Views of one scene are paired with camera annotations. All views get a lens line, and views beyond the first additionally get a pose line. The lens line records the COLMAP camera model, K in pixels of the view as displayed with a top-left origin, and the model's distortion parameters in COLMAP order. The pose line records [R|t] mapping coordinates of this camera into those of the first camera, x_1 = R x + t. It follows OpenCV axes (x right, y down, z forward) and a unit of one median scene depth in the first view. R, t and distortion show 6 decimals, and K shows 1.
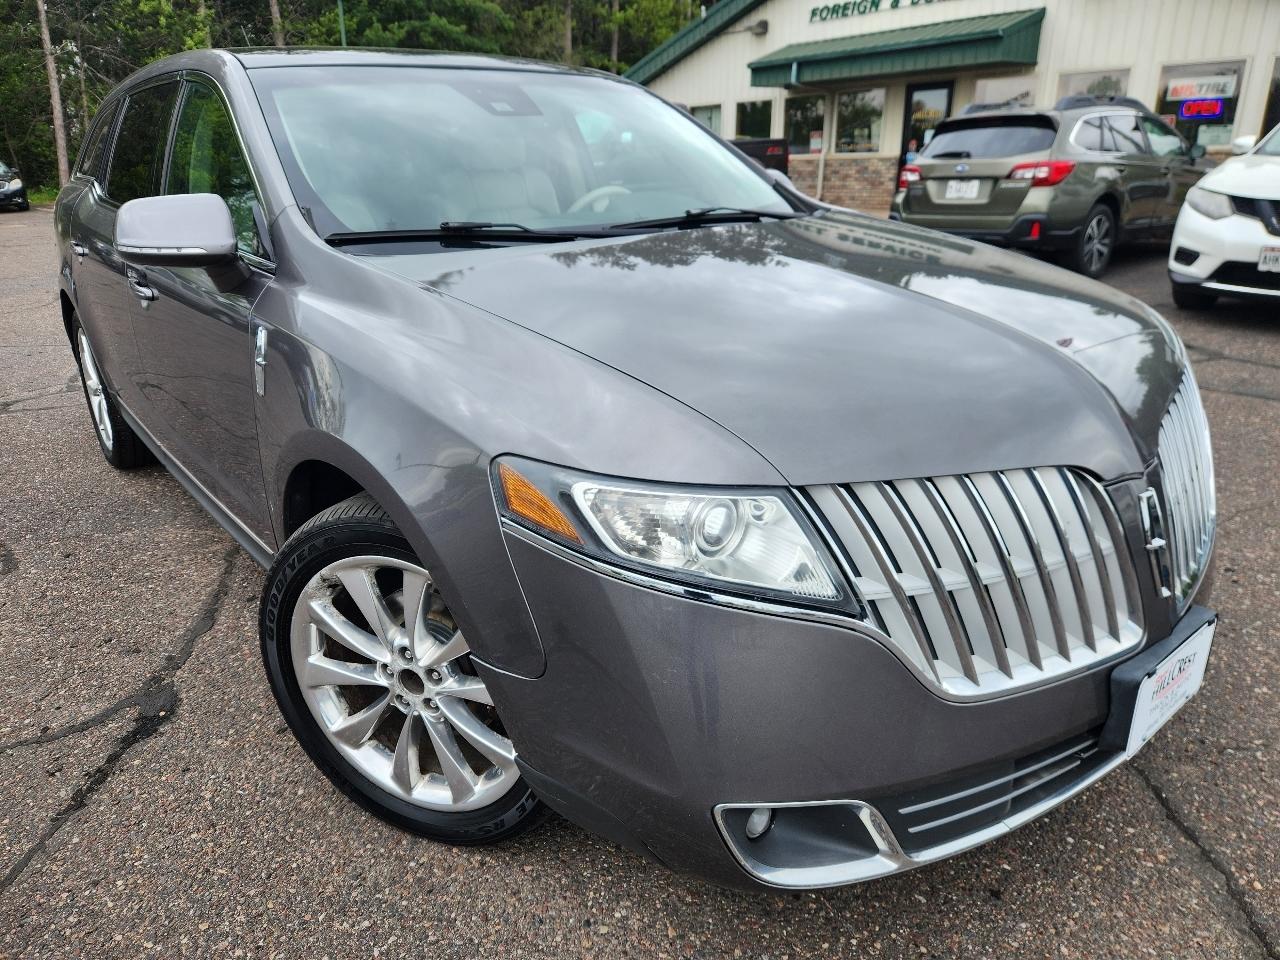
lens RADIAL K [[860.2, 0, 632.1], [0, 860.2, 497.6], [0, 0, 1]] dist [0.053724, -0.054235]
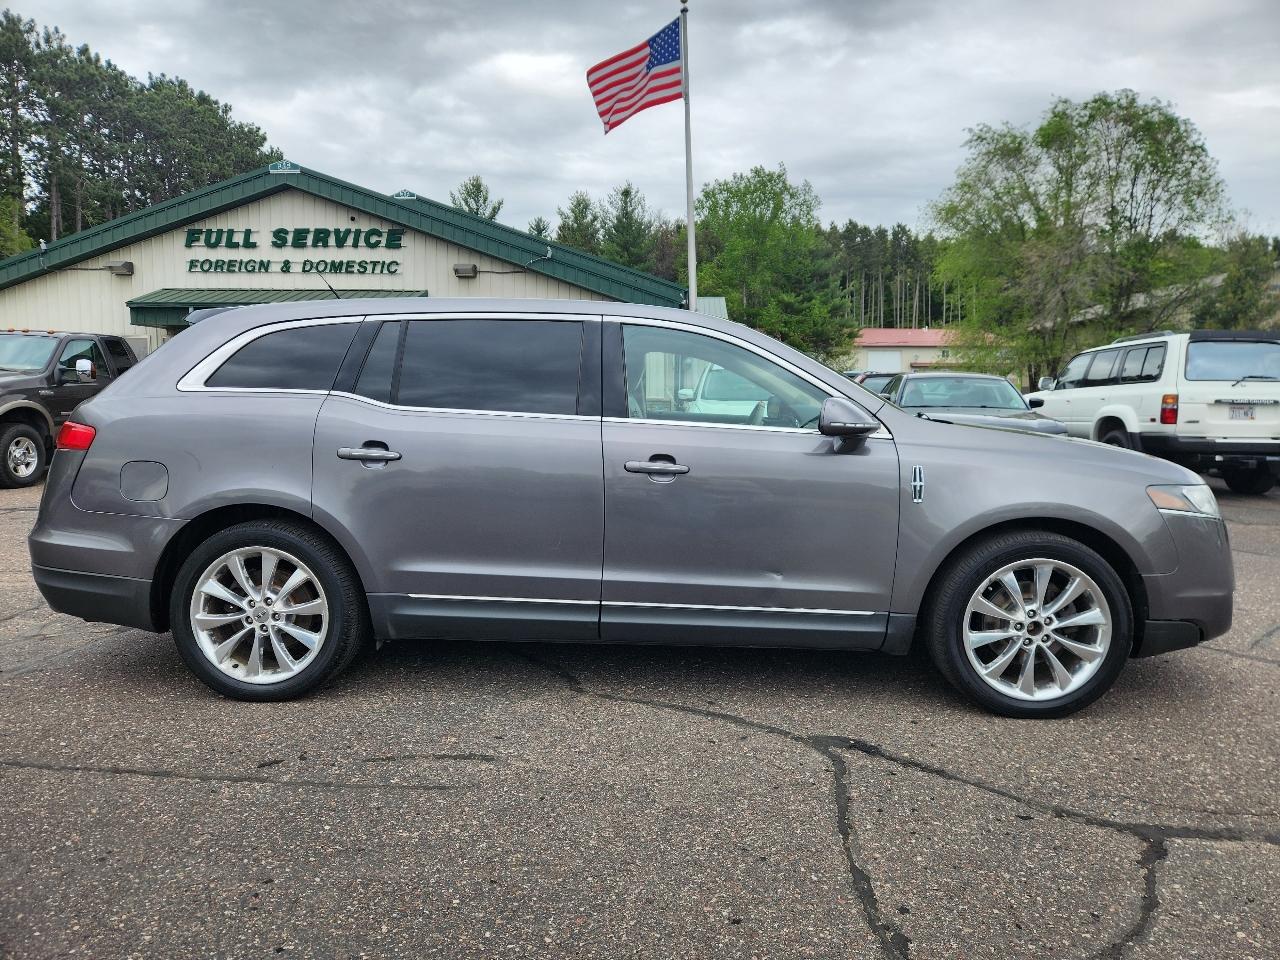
lens RADIAL K [[857.0, 0, 647.6], [0, 857.0, 506.8], [0, 0, 1]] dist [0.065132, -0.065232]
pose [[0.664717, -0.068894, 0.743912, -2.201071], [0.253869, 0.957317, -0.138185, -0.009326], [-0.702639, 0.280710, 0.653835, 0.260051]]
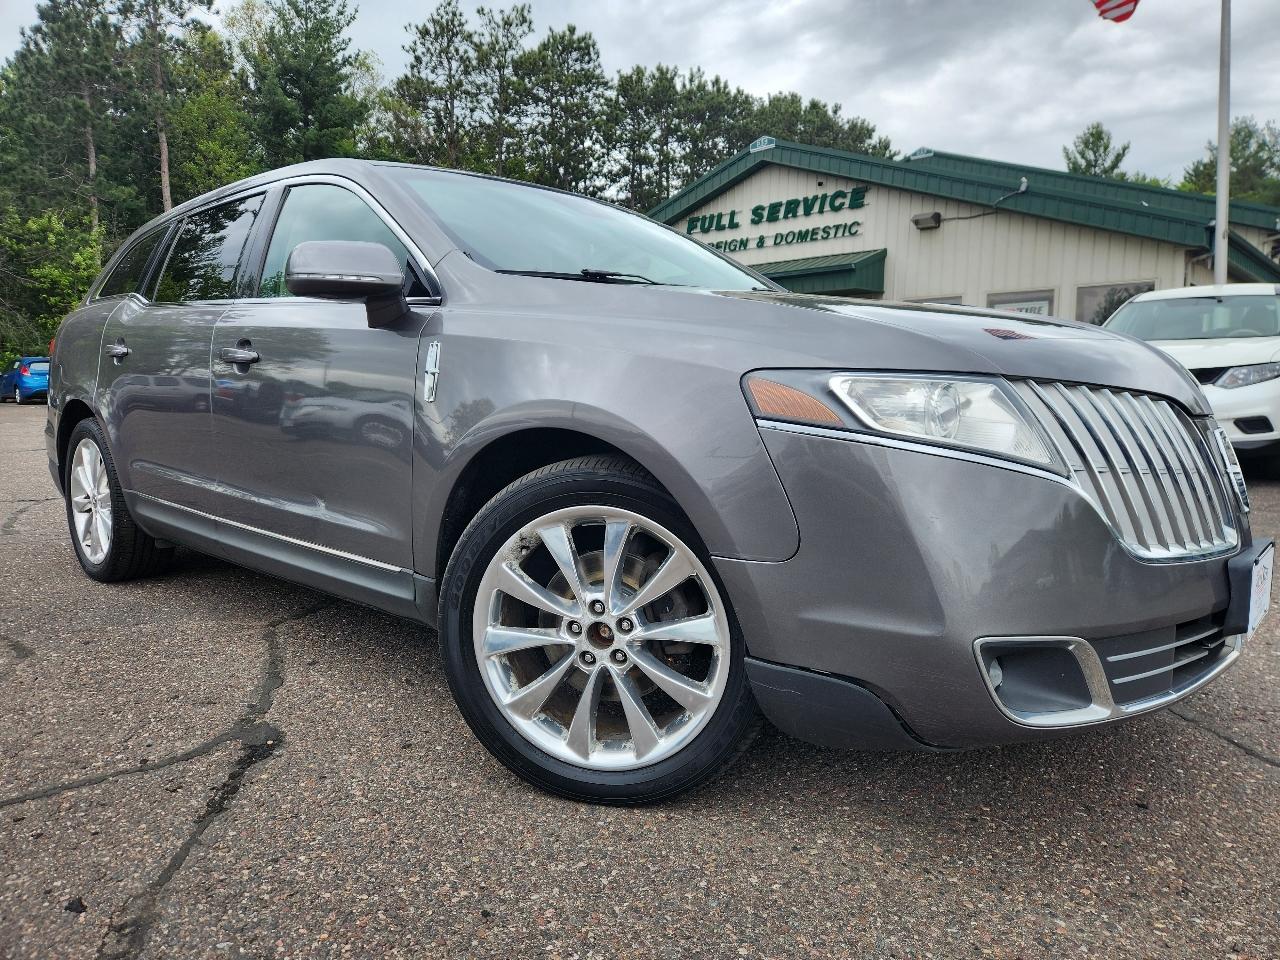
lens RADIAL K [[854.3, 0, 636.1], [0, 854.3, 494.3], [0, 0, 1]] dist [0.085782, -0.082990]
pose [[0.988852, -0.003238, 0.148863, -0.347807], [0.039231, 0.970105, -0.239496, 0.282692], [-0.143637, 0.242666, 0.959417, -0.062147]]
